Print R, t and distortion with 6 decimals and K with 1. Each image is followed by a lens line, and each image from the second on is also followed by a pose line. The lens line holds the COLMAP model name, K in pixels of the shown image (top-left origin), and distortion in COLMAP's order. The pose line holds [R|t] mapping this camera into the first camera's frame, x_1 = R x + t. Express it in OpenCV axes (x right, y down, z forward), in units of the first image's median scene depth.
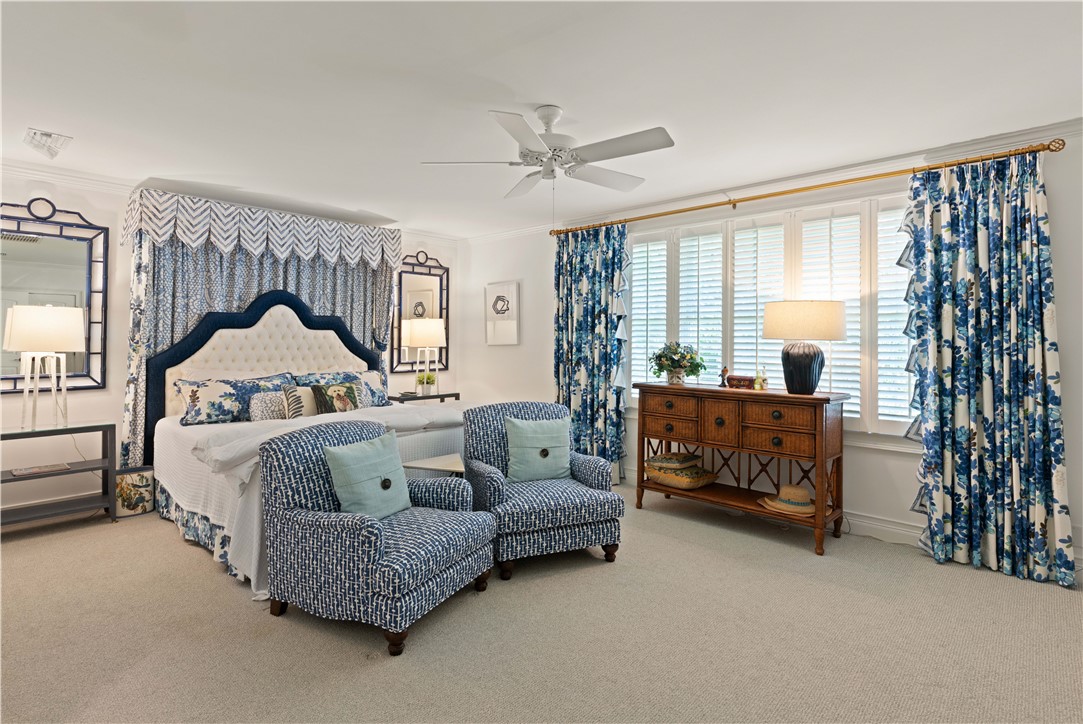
lens RADIAL K [[525.4, 0, 543.6], [0, 525.4, 334.5], [0, 0, 1]] dist [0.003851, -0.001320]
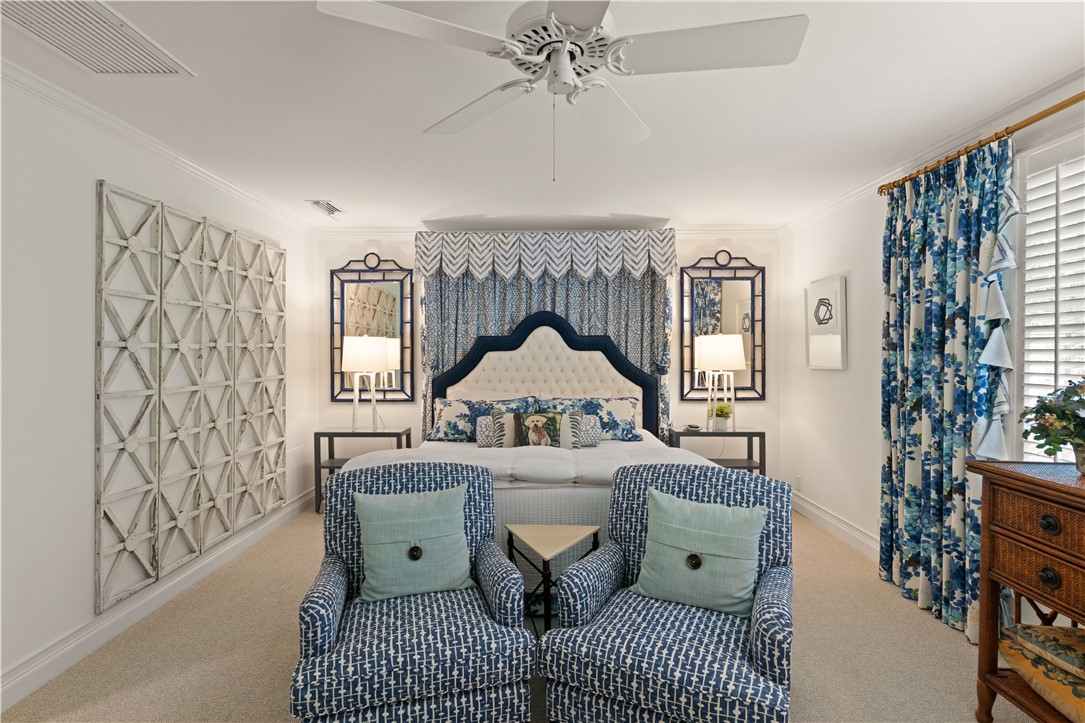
lens RADIAL K [[526.3, 0, 547.5], [0, 526.3, 354.7], [0, 0, 1]] dist [0.003851, -0.001320]
pose [[0.681153, -0.001125, -0.732140, 0.224704], [0.008274, 0.999947, 0.006162, -0.008954], [0.732095, -0.010255, 0.681126, 0.329988]]
